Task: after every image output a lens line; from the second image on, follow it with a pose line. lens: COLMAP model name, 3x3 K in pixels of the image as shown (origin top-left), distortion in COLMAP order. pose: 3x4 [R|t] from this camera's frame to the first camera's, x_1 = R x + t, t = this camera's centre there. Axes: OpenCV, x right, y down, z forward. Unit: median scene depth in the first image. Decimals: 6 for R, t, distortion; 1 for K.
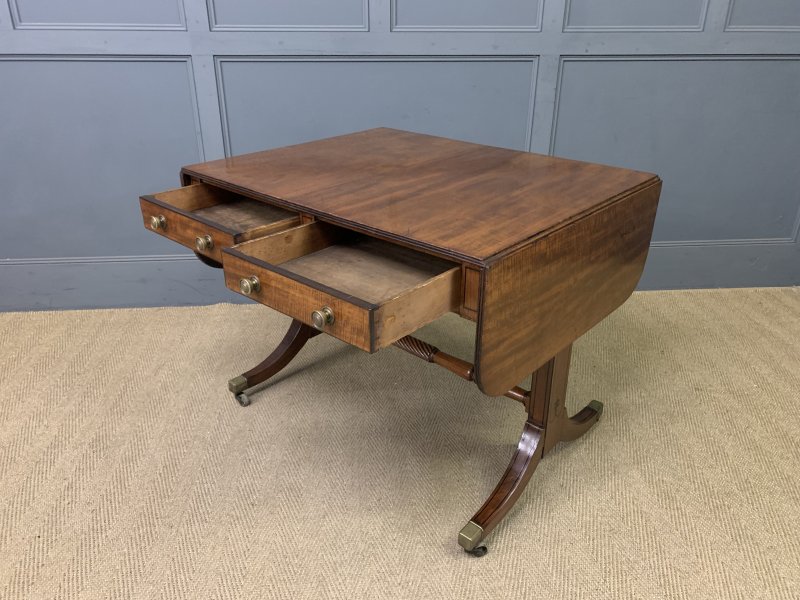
lens RADIAL K [[611.1, 0, 395.1], [0, 611.1, 297.1], [0, 0, 1]] dist [0.023442, -0.012152]
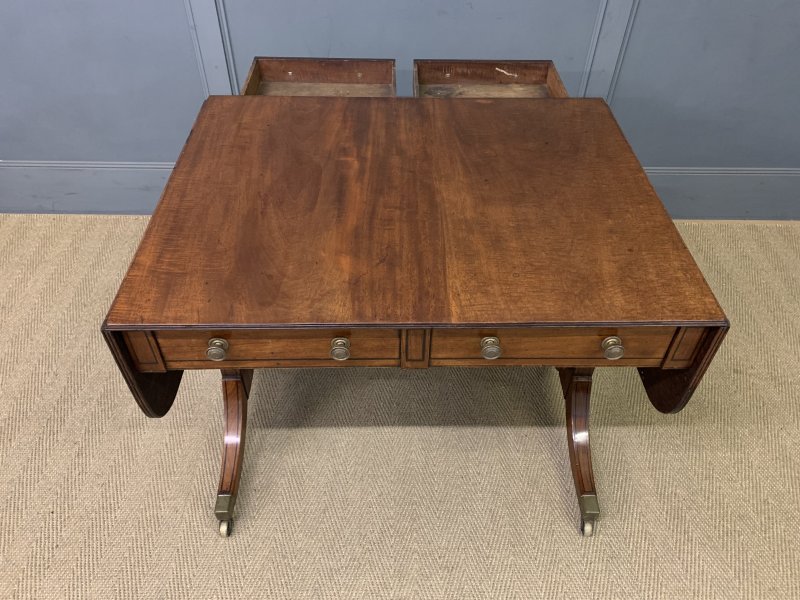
lens RADIAL K [[611.1, 0, 388.4], [0, 611.1, 301.7], [0, 0, 1]] dist [0.023442, -0.012152]
pose [[0.996323, 0.064673, -0.056204, 0.018190], [-0.042726, 0.943582, 0.328371, -0.231866], [0.074269, -0.324762, 0.942875, 0.128263]]
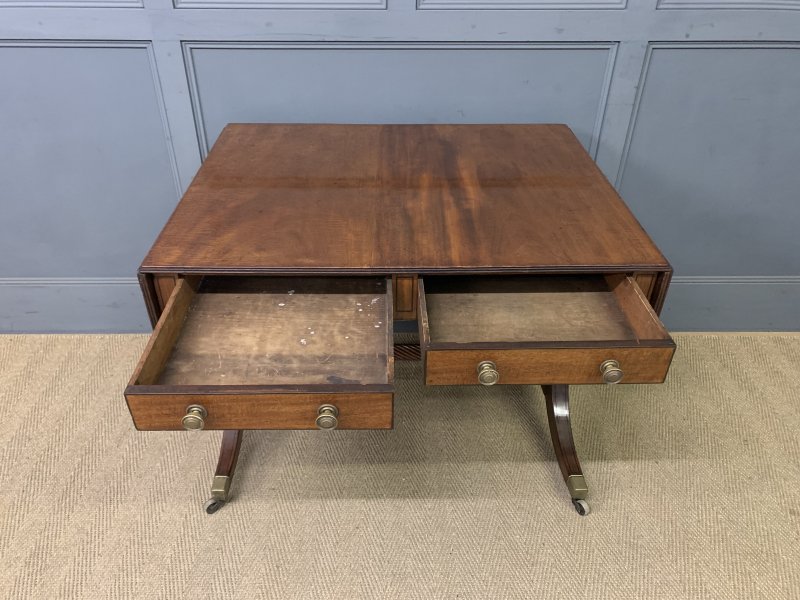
lens RADIAL K [[611.1, 0, 385.3], [0, 611.1, 302.3], [0, 0, 1]] dist [0.023442, -0.012152]
pose [[0.997054, 0.041689, -0.064384, 0.019716], [-0.031350, 0.987577, 0.153976, -0.217479], [0.070003, -0.151504, 0.985975, 0.241753]]
